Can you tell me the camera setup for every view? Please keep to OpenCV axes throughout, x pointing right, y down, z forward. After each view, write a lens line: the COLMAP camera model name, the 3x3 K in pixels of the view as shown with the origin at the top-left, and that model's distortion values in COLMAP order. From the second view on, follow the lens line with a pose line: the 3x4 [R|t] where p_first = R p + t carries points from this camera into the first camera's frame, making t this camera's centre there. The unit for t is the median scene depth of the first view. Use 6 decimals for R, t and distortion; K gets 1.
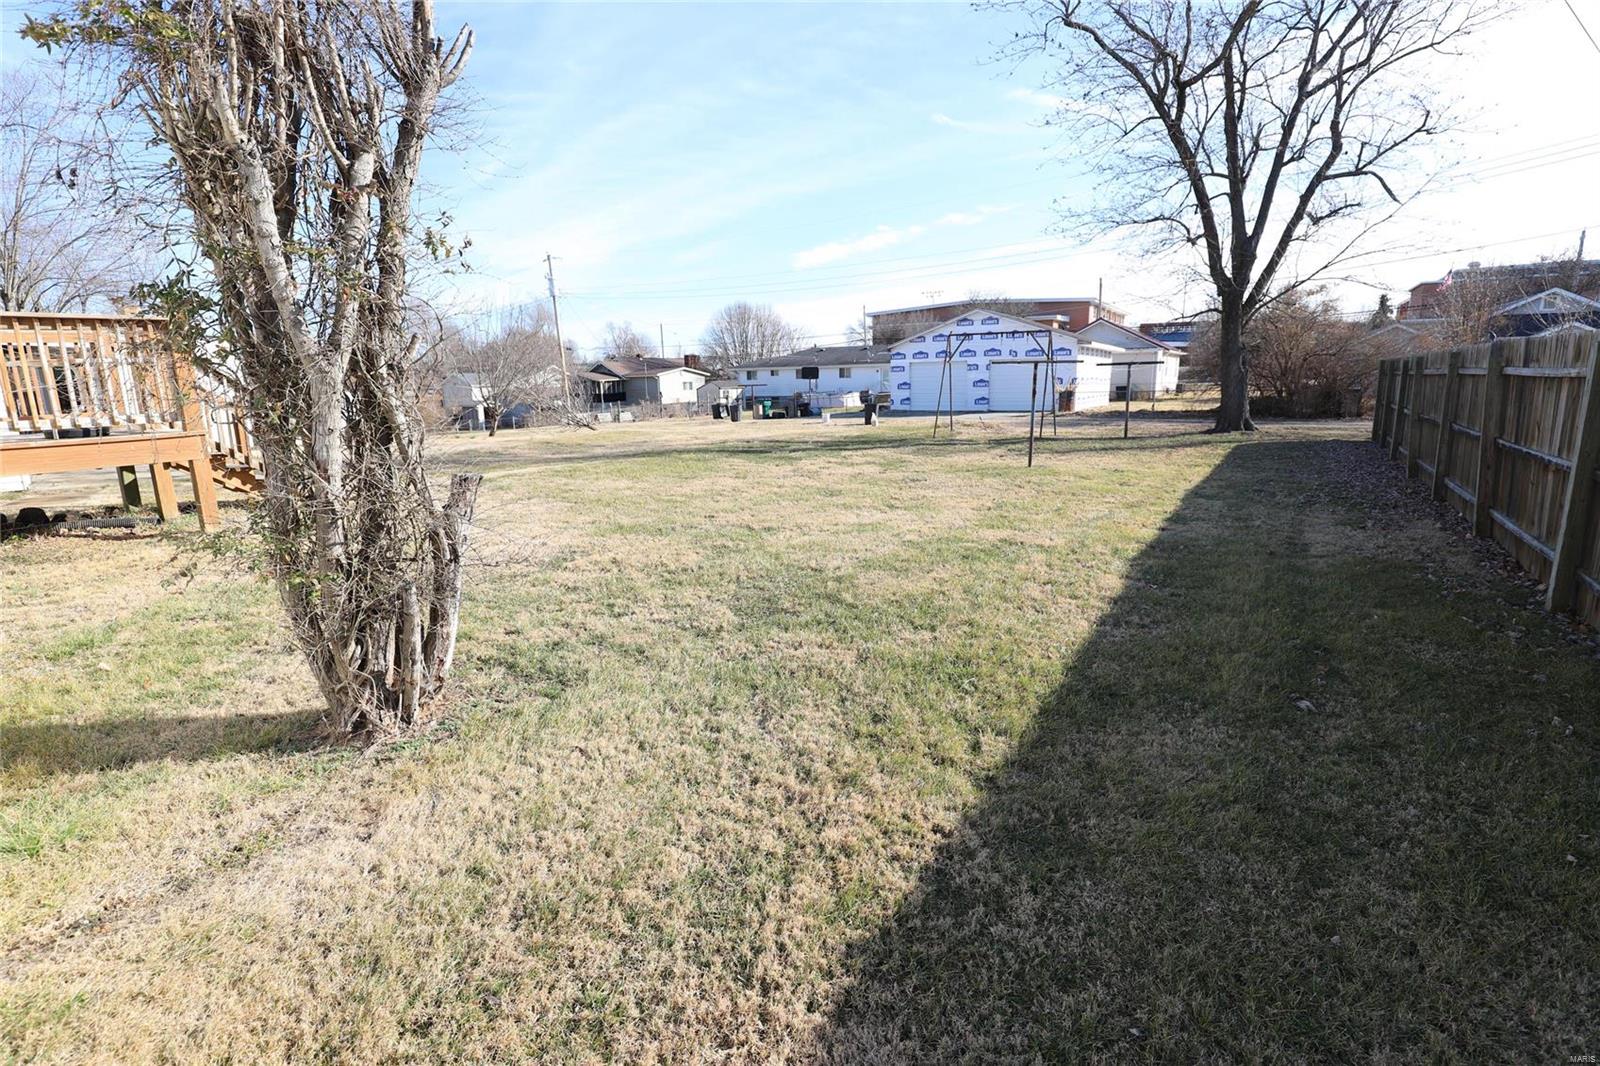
lens RADIAL K [[739.2, 0, 798.0], [0, 739.2, 525.2], [0, 0, 1]] dist [-0.025282, -0.000347]
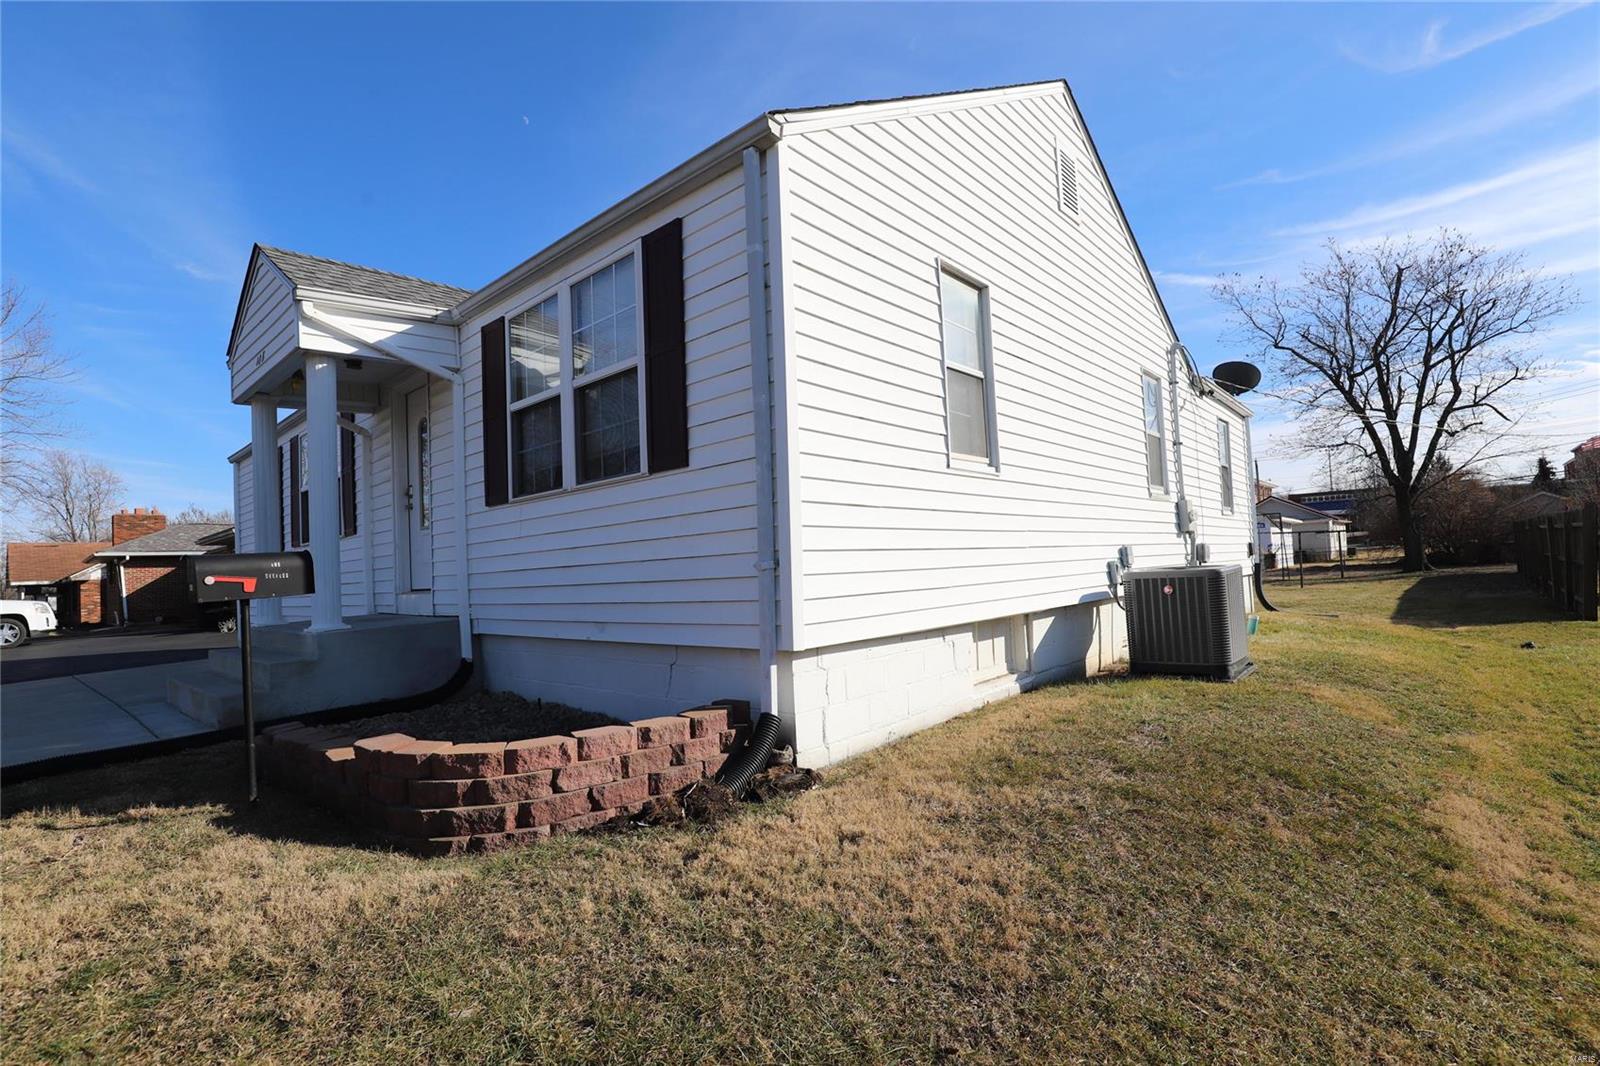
lens RADIAL K [[739.2, 0, 798.0], [0, 739.2, 525.2], [0, 0, 1]] dist [-0.025282, -0.000347]
pose [[0.987159, -0.030932, -0.156715, -0.434642], [-0.007314, 0.971291, -0.237783, 0.143254], [0.159571, 0.235876, 0.958592, -0.668811]]
